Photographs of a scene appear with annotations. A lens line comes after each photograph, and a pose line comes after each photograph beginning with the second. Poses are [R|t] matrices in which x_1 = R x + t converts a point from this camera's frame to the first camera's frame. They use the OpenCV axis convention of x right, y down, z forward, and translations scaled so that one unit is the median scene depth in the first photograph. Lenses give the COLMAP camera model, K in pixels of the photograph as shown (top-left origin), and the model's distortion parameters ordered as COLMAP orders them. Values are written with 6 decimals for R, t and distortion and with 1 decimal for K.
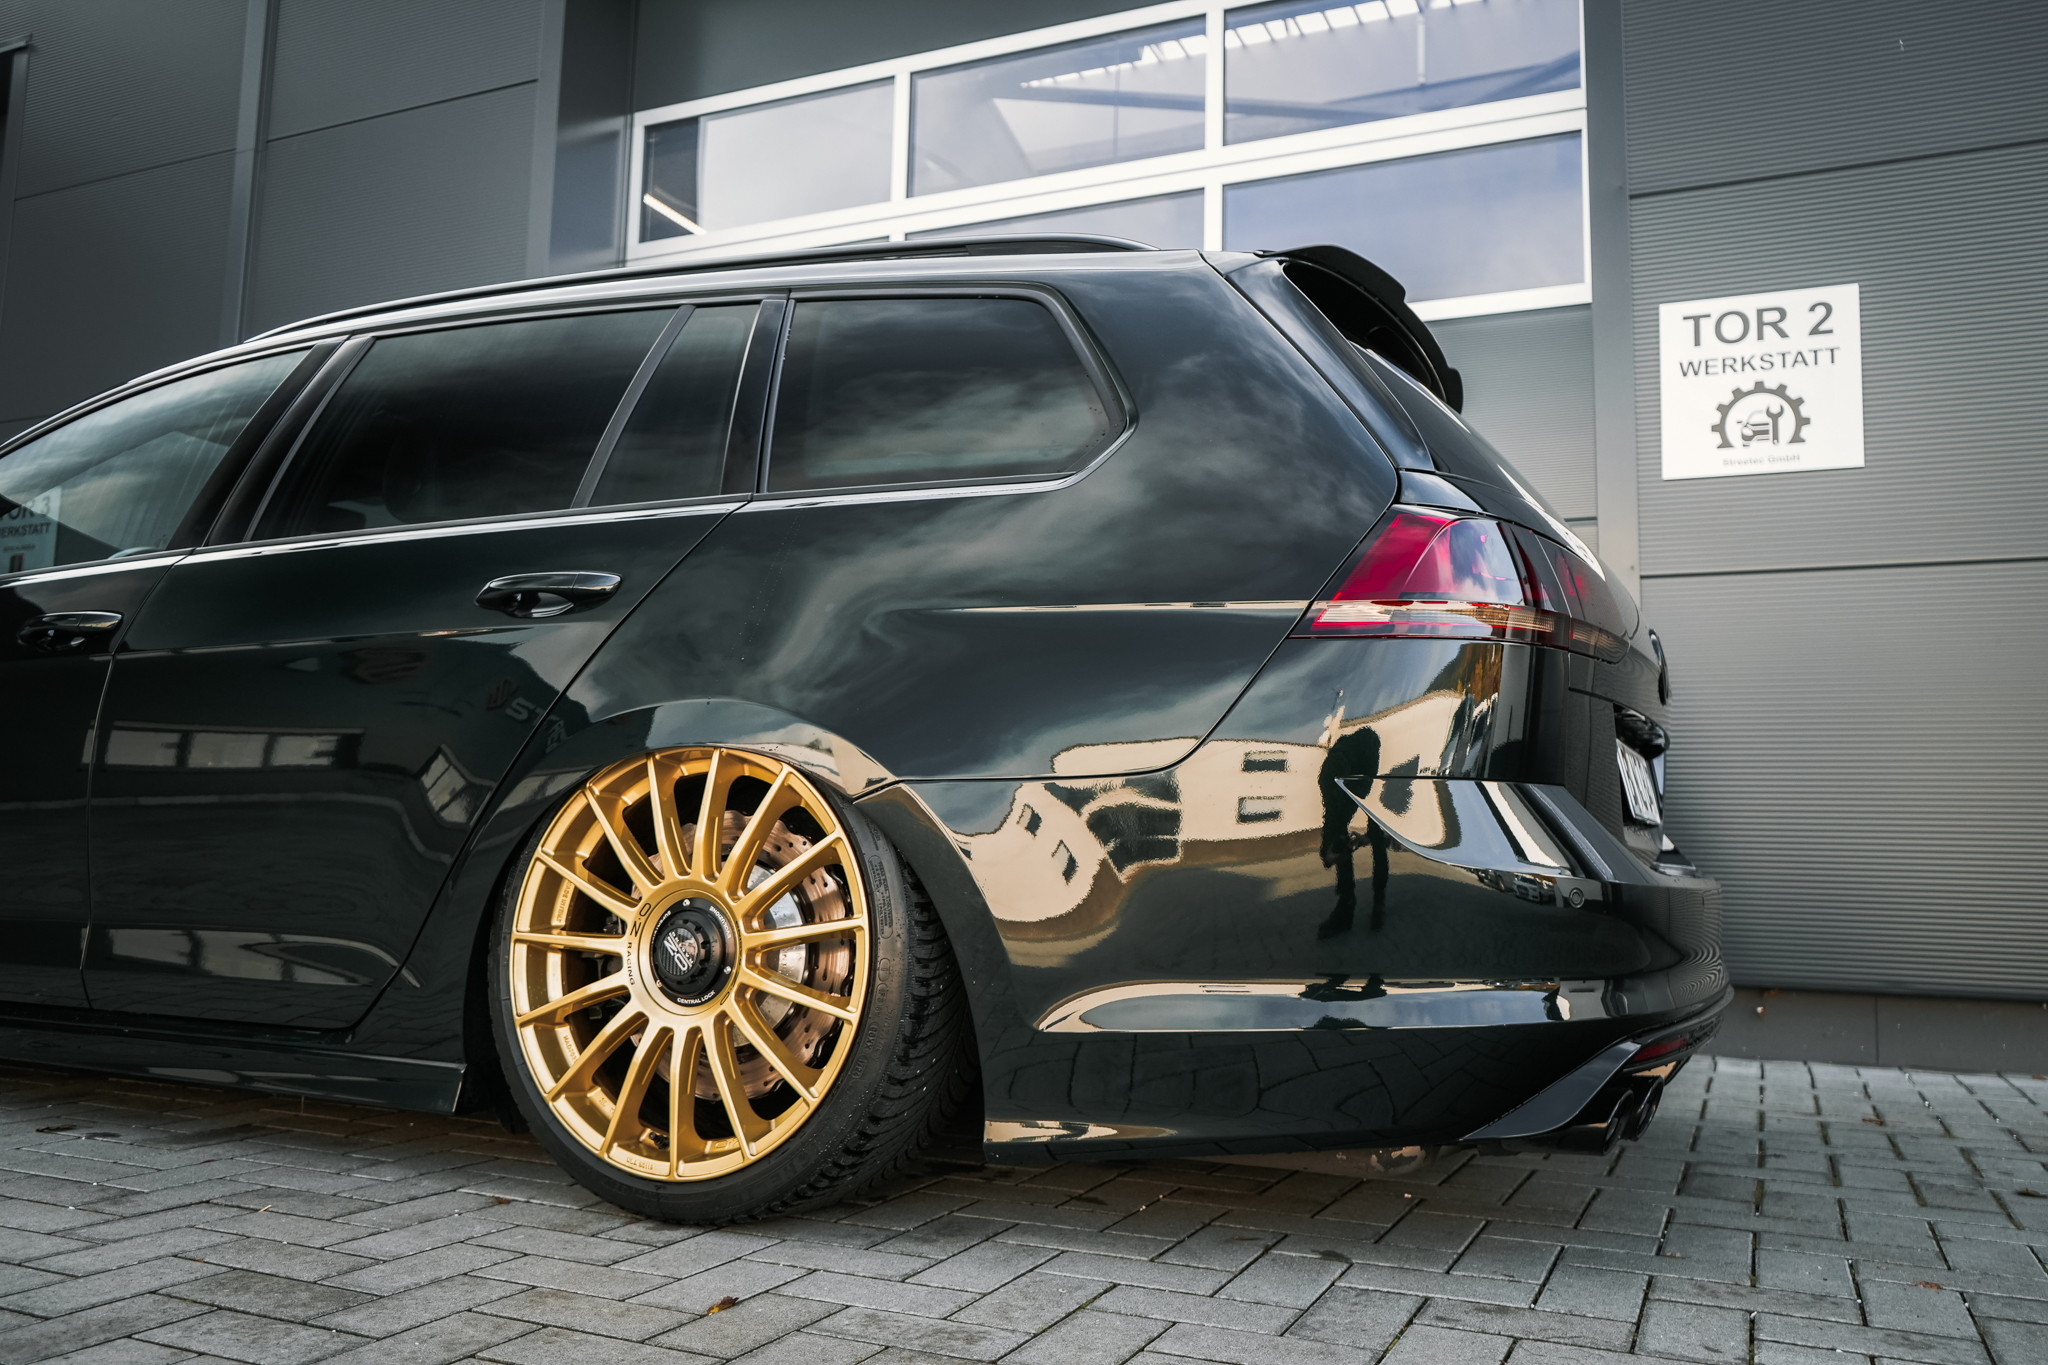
lens RADIAL K [[1610.9, 0, 1024.0], [0, 1610.9, 682.5], [0, 0, 1]] dist [-0.012375, 0.009841]
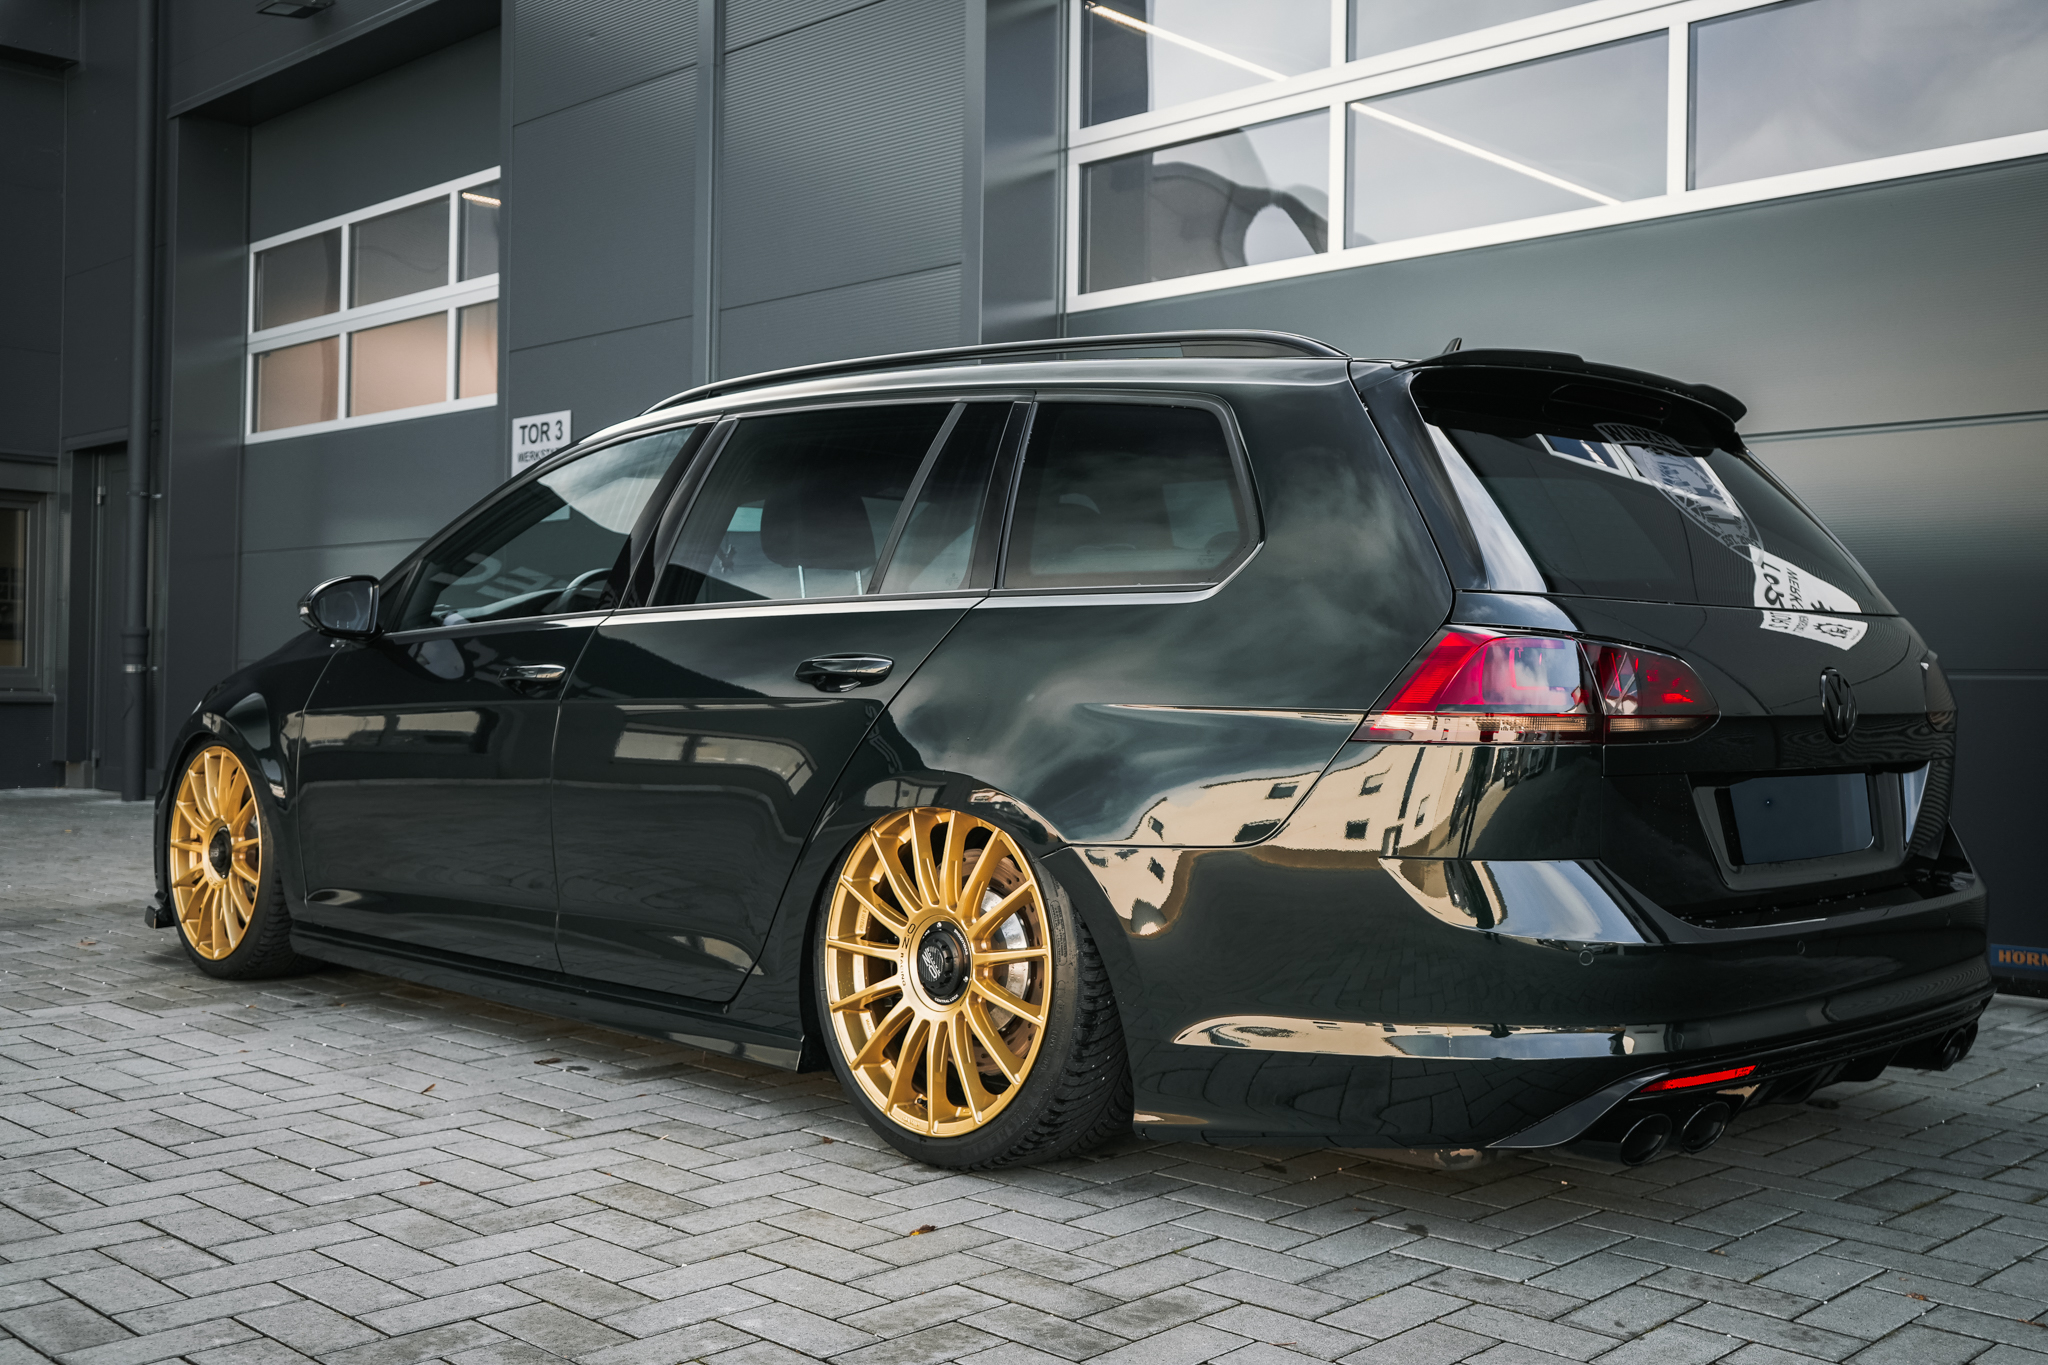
lens RADIAL K [[2016.8, 0, 1024.0], [0, 2016.8, 682.5], [0, 0, 1]] dist [0.097591, -0.004887]
pose [[0.939427, -0.011622, -0.342551, 0.417692], [0.047229, 0.994281, 0.095787, -0.212015], [0.339478, -0.106163, 0.934604, -0.482911]]
